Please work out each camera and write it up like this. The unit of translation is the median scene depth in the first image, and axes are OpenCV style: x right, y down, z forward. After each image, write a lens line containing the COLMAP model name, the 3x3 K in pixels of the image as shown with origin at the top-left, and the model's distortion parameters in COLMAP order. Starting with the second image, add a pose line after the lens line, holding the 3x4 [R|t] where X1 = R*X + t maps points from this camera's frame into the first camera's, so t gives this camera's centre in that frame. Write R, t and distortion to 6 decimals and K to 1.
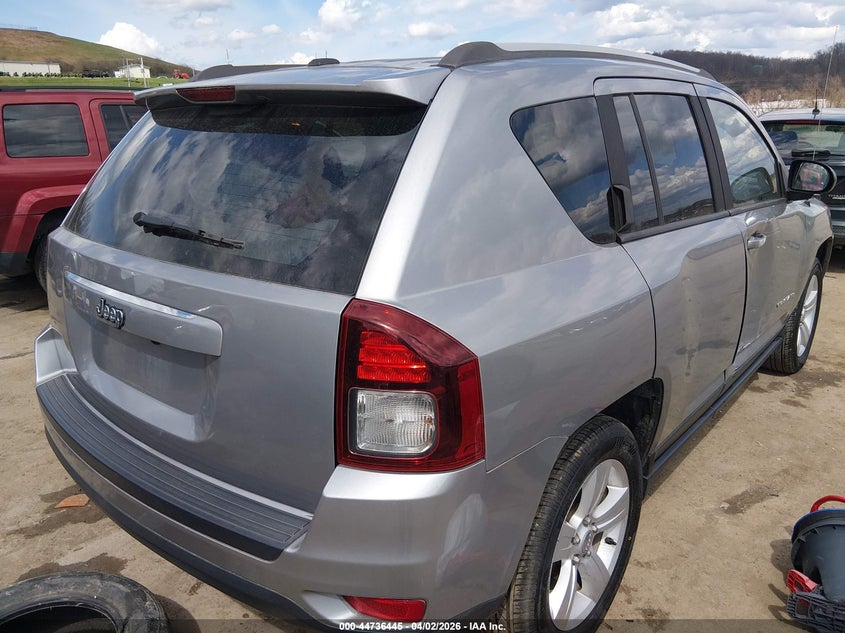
lens RADIAL K [[670.8, 0, 428.2], [0, 670.8, 313.1], [0, 0, 1]] dist [0.002703, -0.004525]
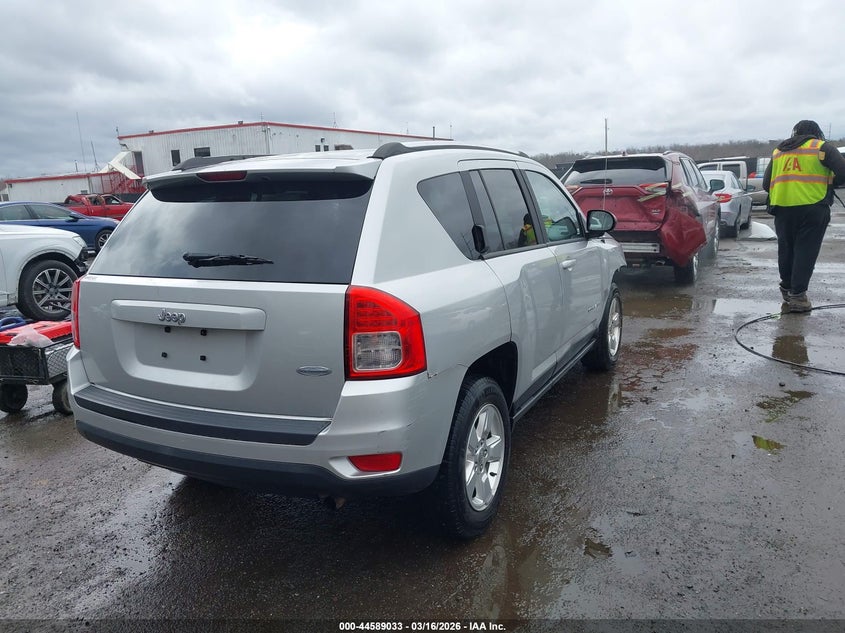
lens RADIAL K [[670.8, 0, 422.9], [0, 670.8, 321.6], [0, 0, 1]] dist [0.002703, -0.004525]
pose [[0.974648, -0.067969, 0.213170, -0.215974], [0.086235, 0.993249, -0.077586, 0.160476], [-0.206457, 0.094002, 0.973930, -0.547714]]
